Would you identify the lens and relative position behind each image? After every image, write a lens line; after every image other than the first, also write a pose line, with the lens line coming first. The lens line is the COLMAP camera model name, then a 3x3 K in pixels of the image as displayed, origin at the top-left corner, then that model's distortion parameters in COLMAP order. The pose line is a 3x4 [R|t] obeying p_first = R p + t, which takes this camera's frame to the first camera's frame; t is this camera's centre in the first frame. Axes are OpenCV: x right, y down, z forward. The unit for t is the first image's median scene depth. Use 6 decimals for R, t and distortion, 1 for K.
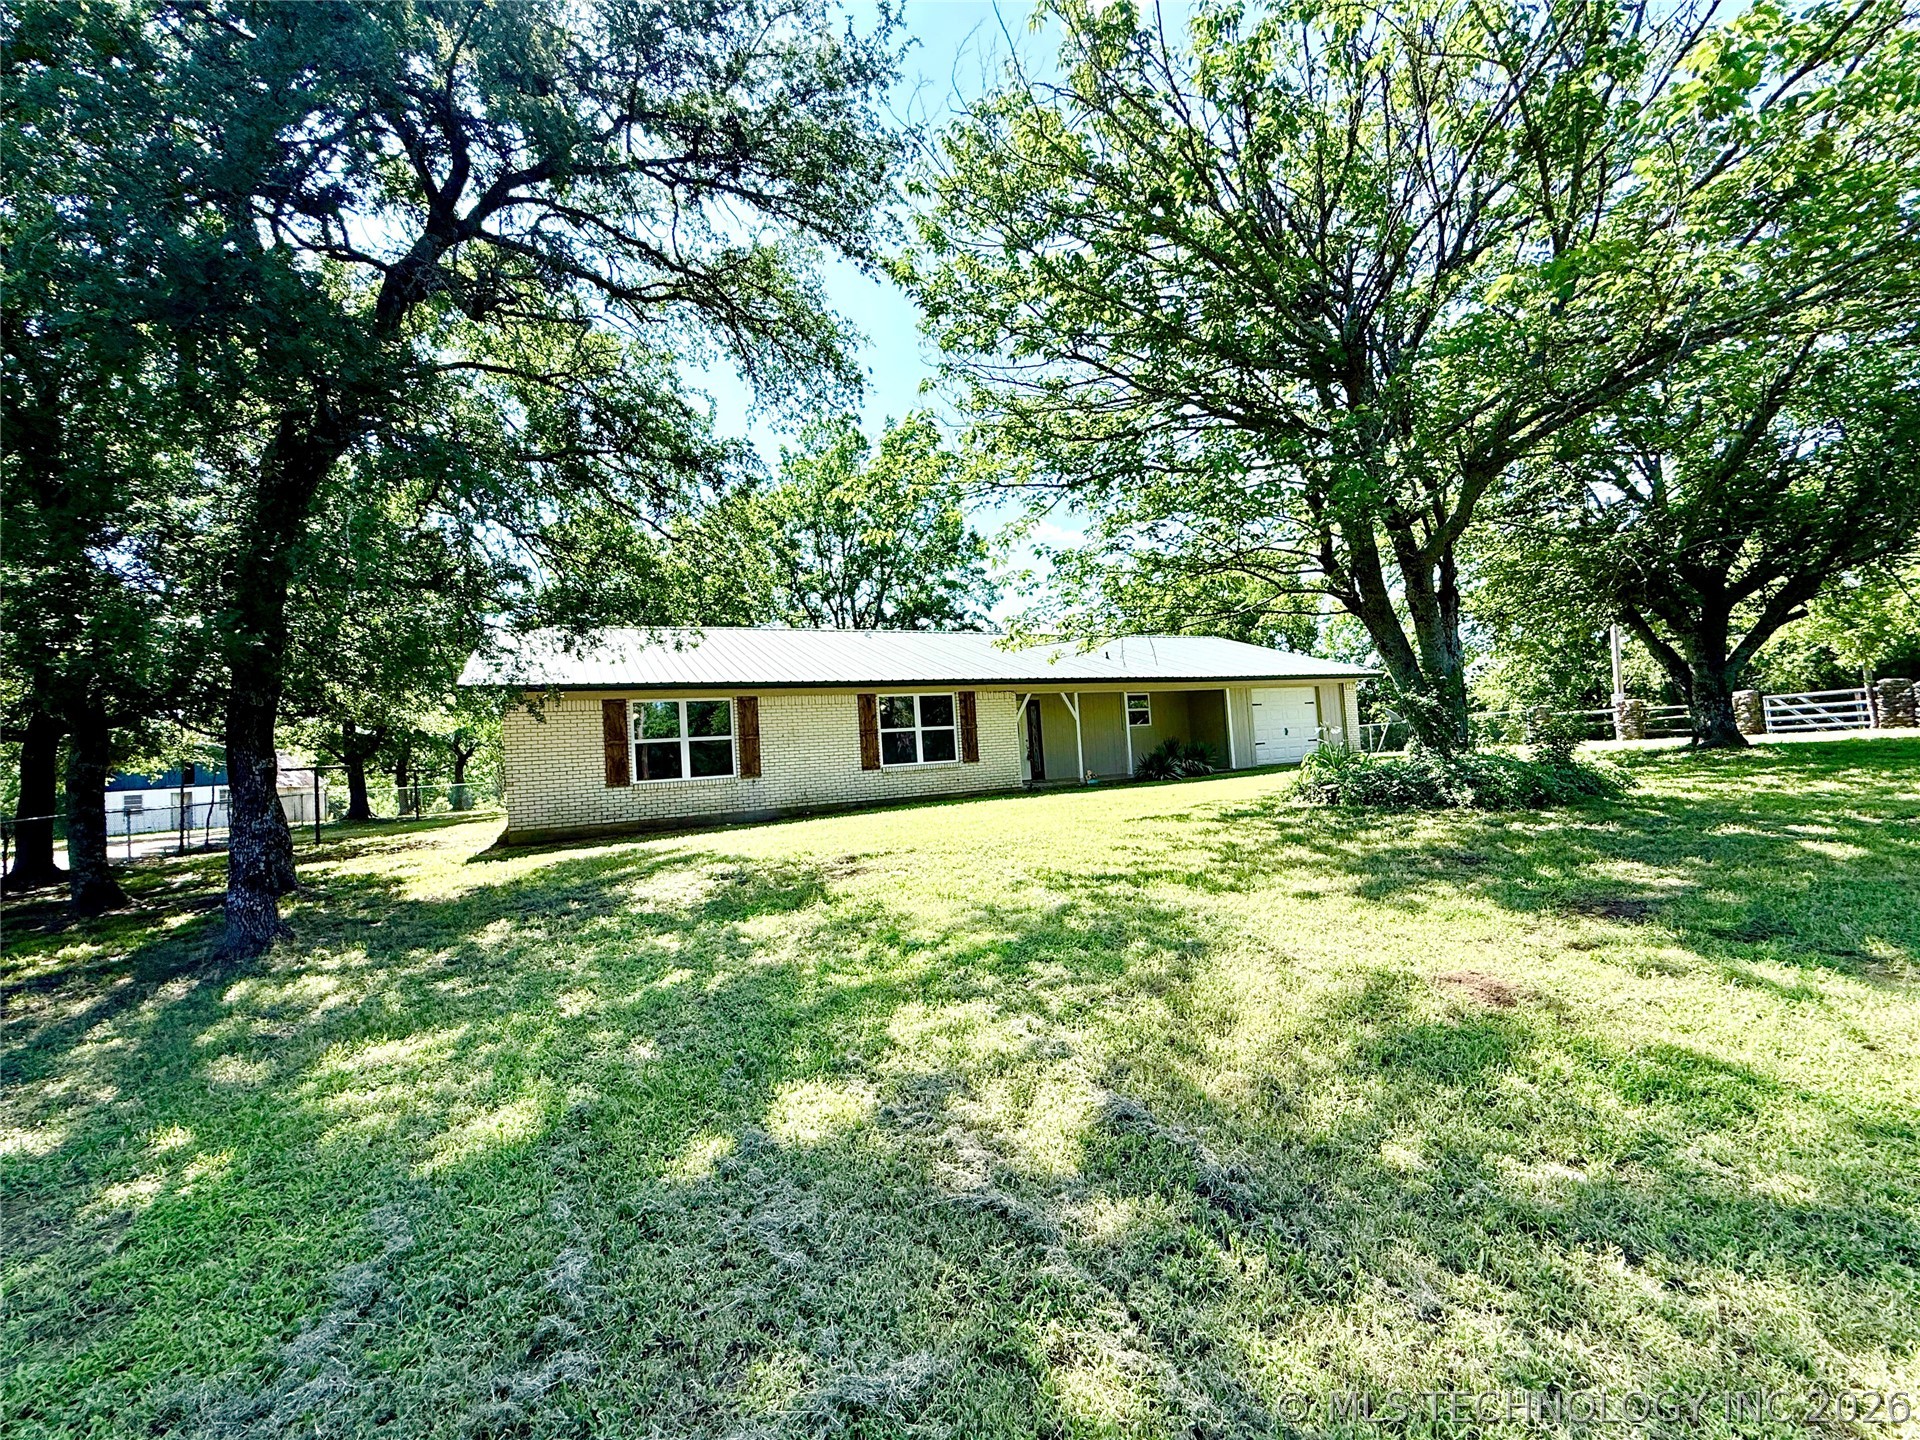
lens RADIAL K [[775.1, 0, 959.8], [0, 775.1, 724.0], [0, 0, 1]] dist [-0.002991, 0.000001]
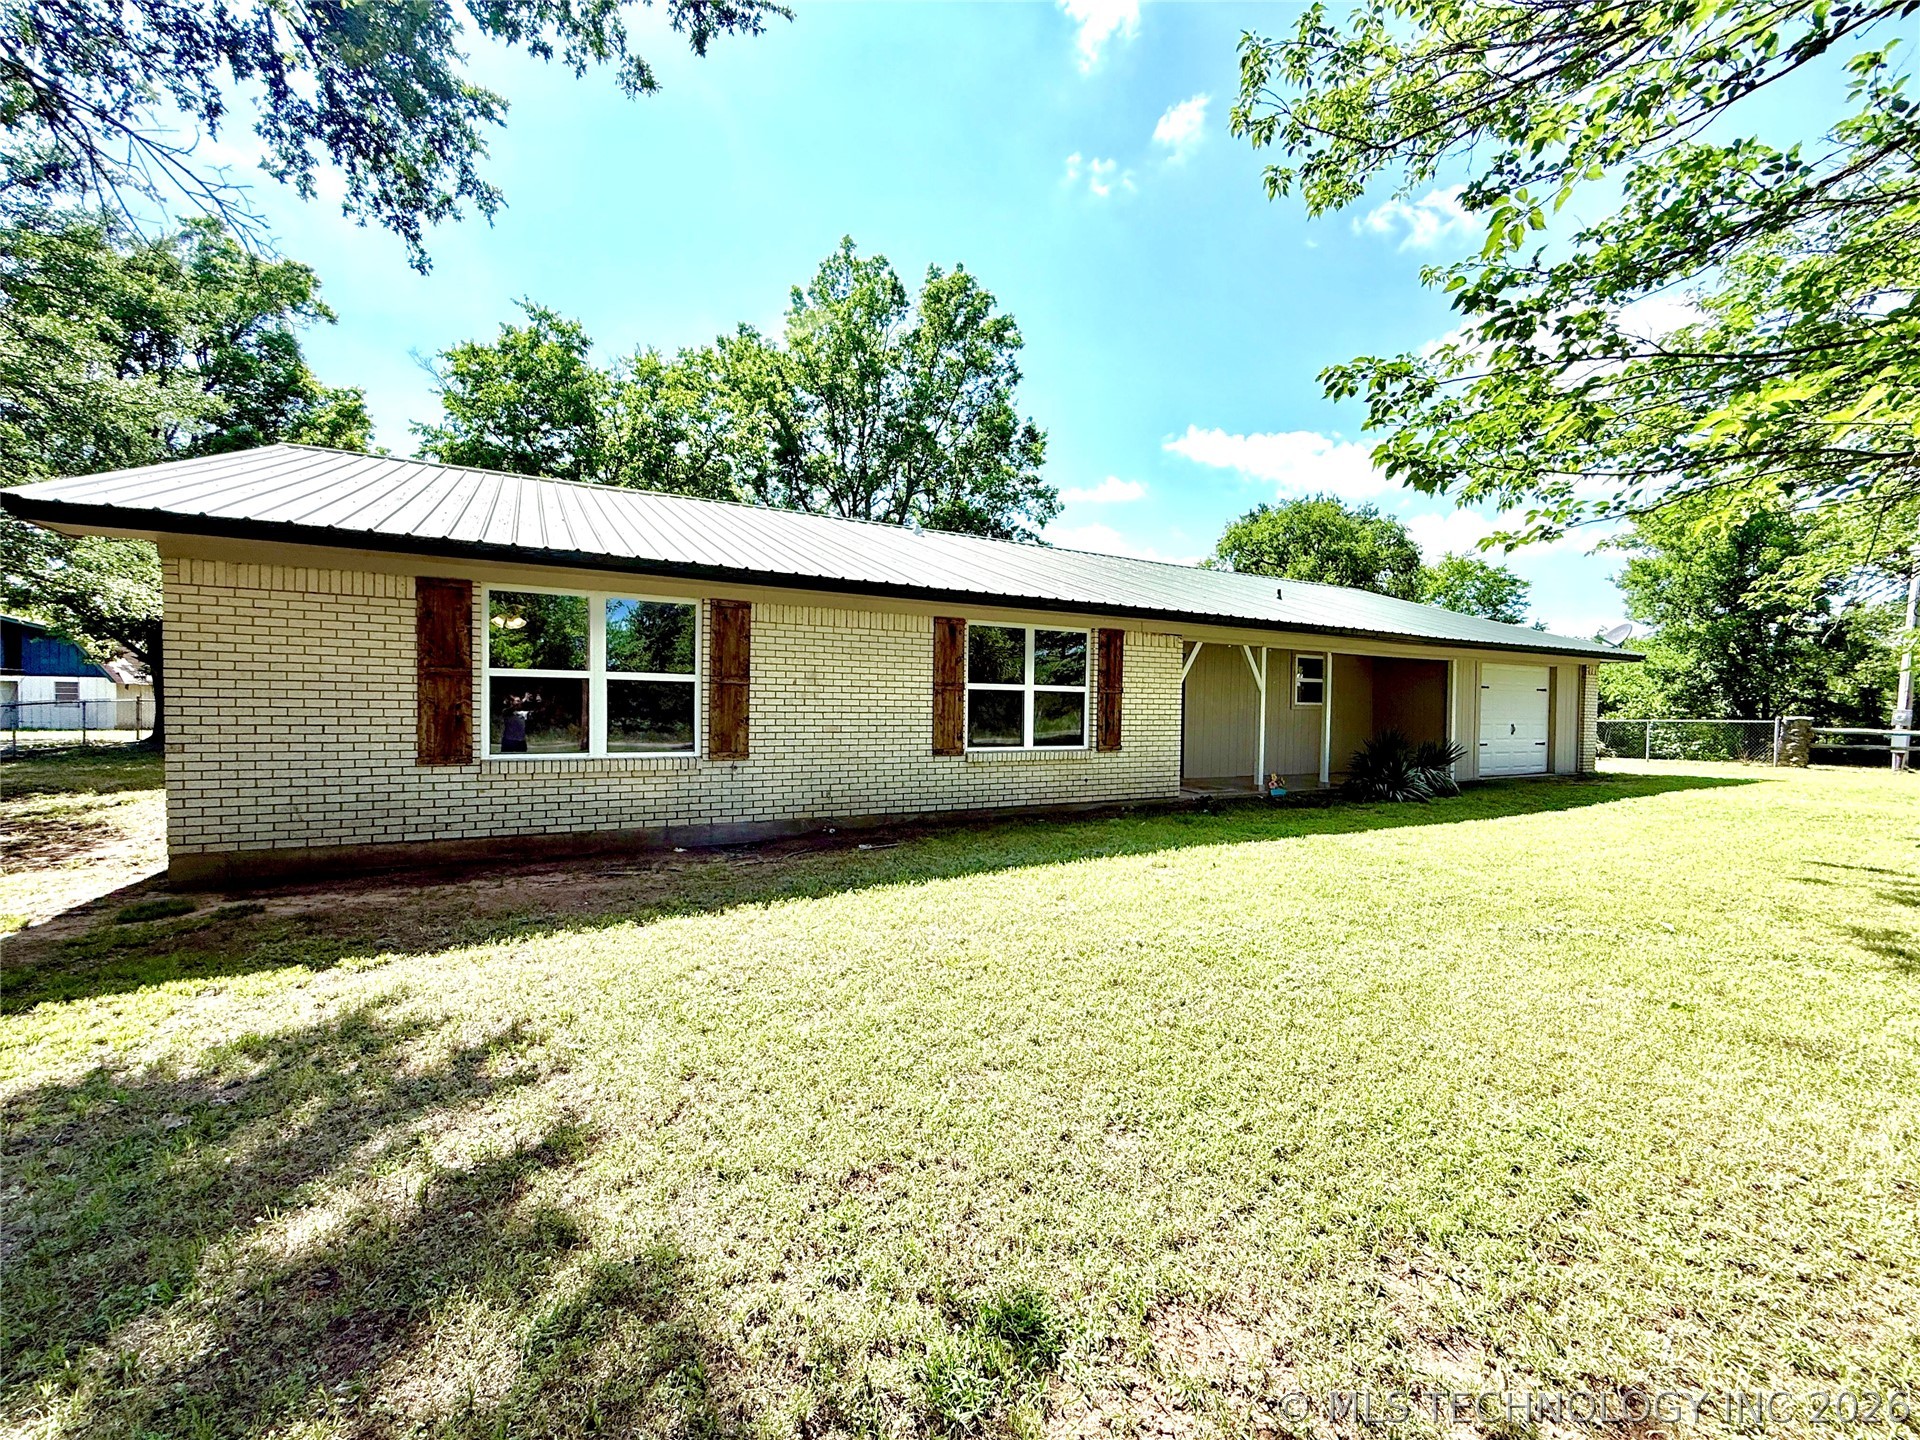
lens RADIAL K [[778.7, 0, 948.3], [0, 778.7, 723.3], [0, 0, 1]] dist [0.001530, 0.000813]
pose [[0.996299, 0.084094, 0.017792, -0.119040], [-0.085204, 0.993505, 0.075413, -0.005131], [-0.011335, -0.076650, 0.996994, 0.427818]]
